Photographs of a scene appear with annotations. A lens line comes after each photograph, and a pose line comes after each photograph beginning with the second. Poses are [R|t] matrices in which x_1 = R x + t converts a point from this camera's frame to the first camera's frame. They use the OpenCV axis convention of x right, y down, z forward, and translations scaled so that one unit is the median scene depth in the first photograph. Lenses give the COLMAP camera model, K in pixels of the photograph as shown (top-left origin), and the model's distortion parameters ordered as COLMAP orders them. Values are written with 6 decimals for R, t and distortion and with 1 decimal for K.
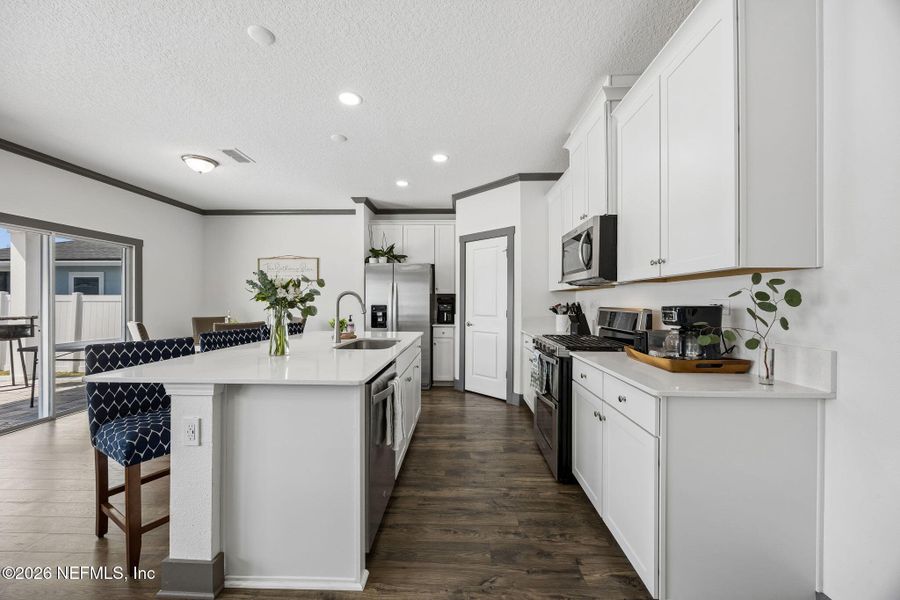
lens RADIAL K [[353.8, 0, 451.5], [0, 353.8, 297.5], [0, 0, 1]] dist [0.023191, 0.000020]
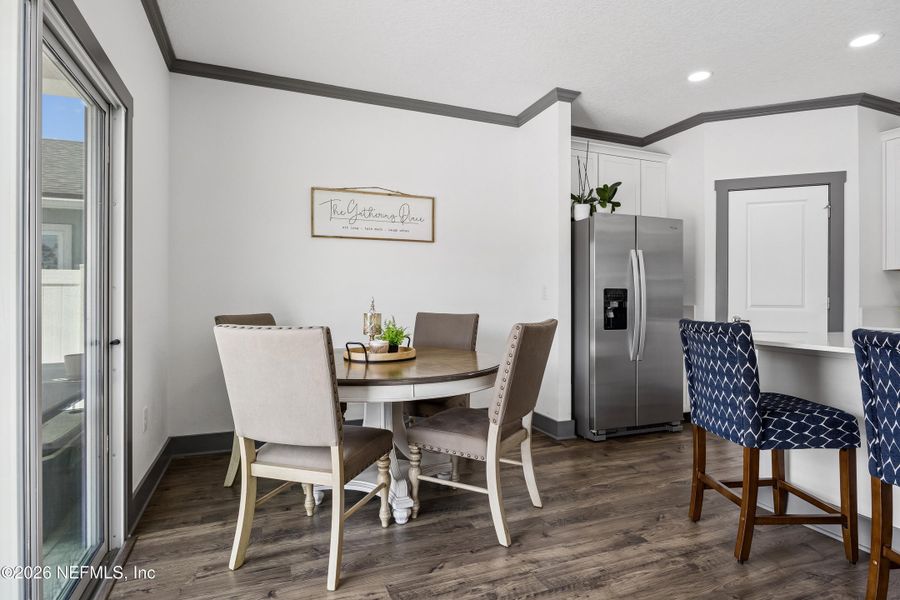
lens RADIAL K [[474.8, 0, 443.8], [0, 474.8, 297.7], [0, 0, 1]] dist [0.002135, -0.000970]
pose [[0.902483, 0.000798, 0.430725, -0.800883], [-0.007922, 0.999860, 0.014746, 0.027094], [-0.430653, -0.016720, 0.902363, 0.455769]]
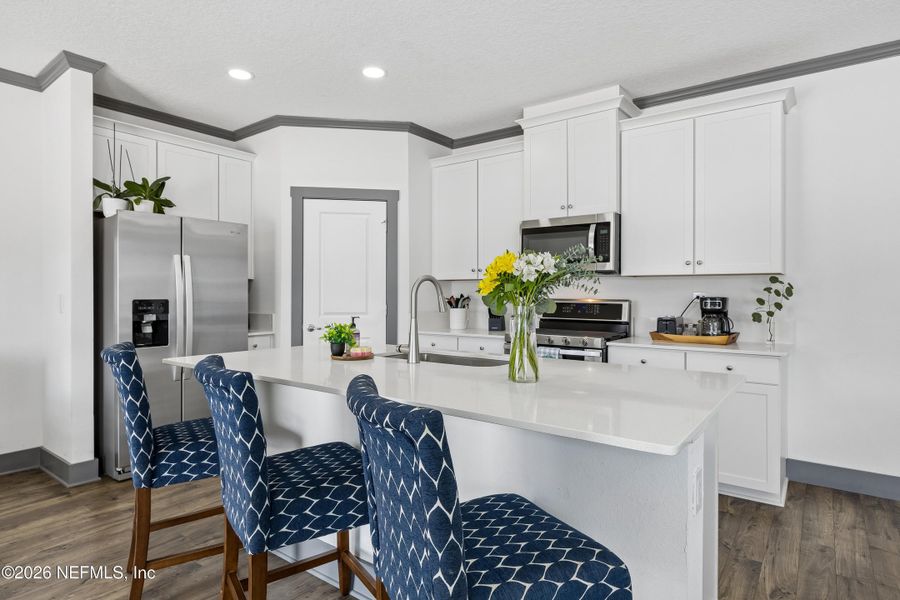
lens RADIAL K [[500.5, 0, 447.6], [0, 500.5, 293.6], [0, 0, 1]] dist [-0.001126, -0.001198]
pose [[0.558497, -0.000709, 0.829506, -0.564778], [-0.010585, 0.999912, 0.007981, 0.003577], [-0.829439, -0.013238, 0.558440, 0.292975]]
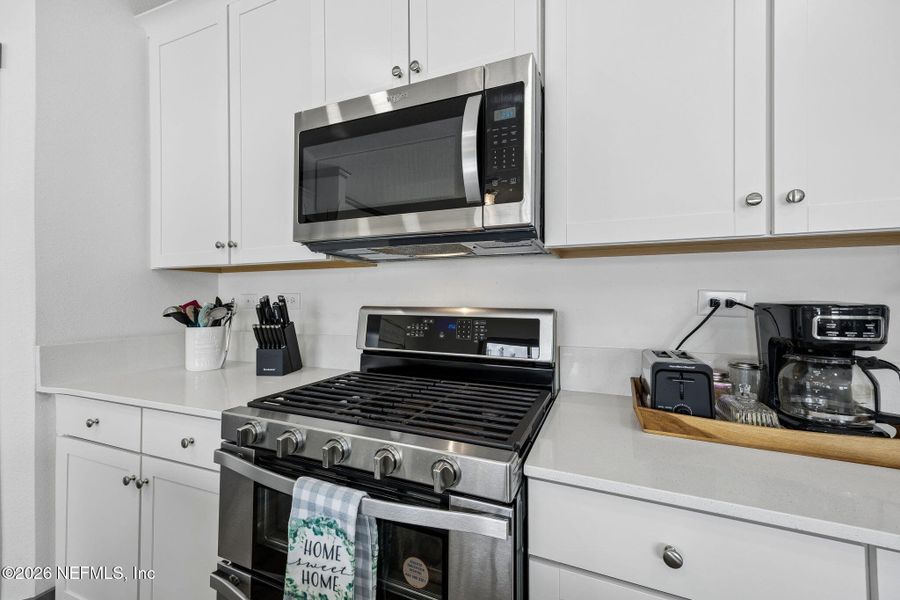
lens RADIAL K [[353.8, 0, 449.6], [0, 353.8, 295.3], [0, 0, 1]] dist [0.023191, 0.000020]
pose [[0.339860, 0.003209, 0.940471, 0.017596], [-0.010625, 0.999943, 0.000428, 0.007565], [-0.940416, -0.010138, 0.339874, 0.485794]]
